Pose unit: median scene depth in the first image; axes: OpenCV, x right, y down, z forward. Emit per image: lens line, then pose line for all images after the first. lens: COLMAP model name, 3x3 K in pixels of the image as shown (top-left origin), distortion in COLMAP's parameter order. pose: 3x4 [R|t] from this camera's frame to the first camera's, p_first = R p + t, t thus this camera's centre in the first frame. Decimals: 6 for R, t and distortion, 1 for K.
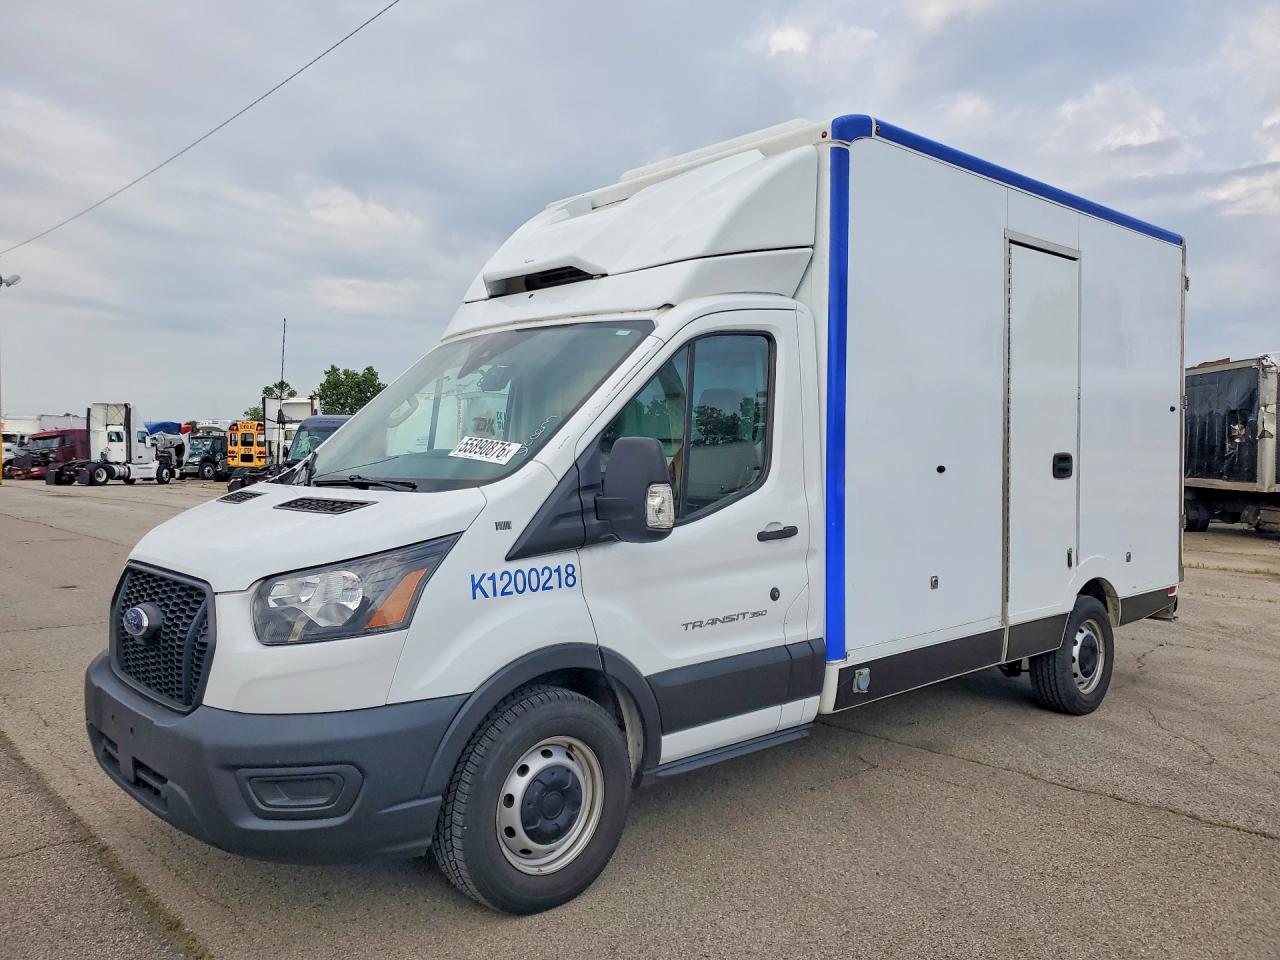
lens RADIAL K [[1007.4, 0, 638.5], [0, 1007.4, 464.4], [0, 0, 1]] dist [-0.001926, -0.049115]
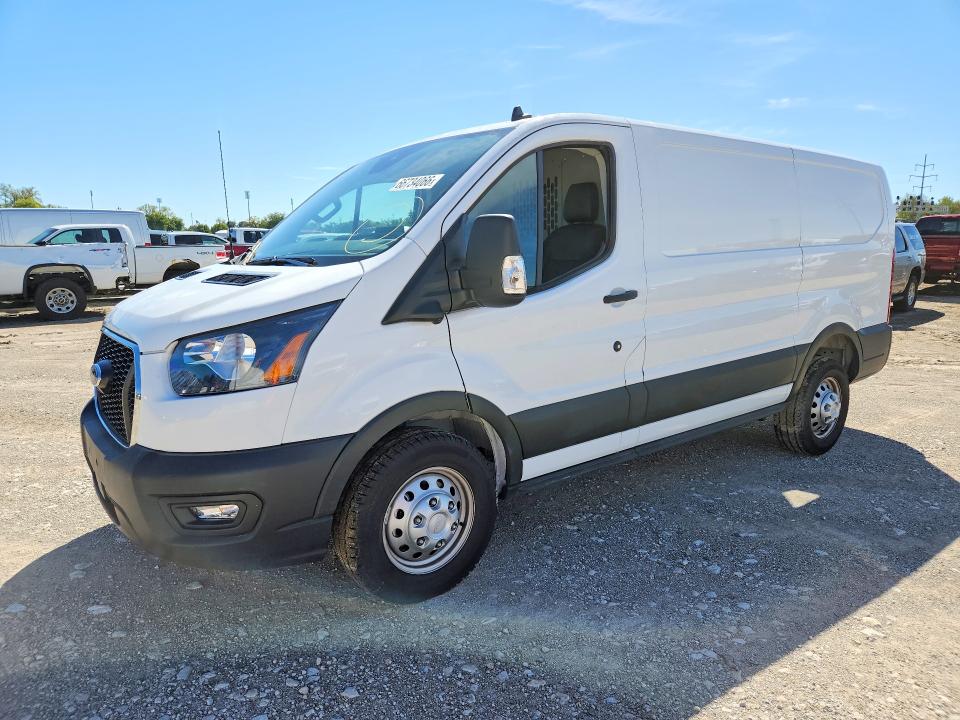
lens RADIAL K [[658.4, 0, 485.8], [0, 658.4, 360.8], [0, 0, 1]] dist [0.022482, -0.002876]
pose [[0.996709, -0.004672, -0.080929, 0.048453], [0.018119, 0.985921, 0.166229, 0.011730], [0.079013, -0.167148, 0.982761, 0.231937]]
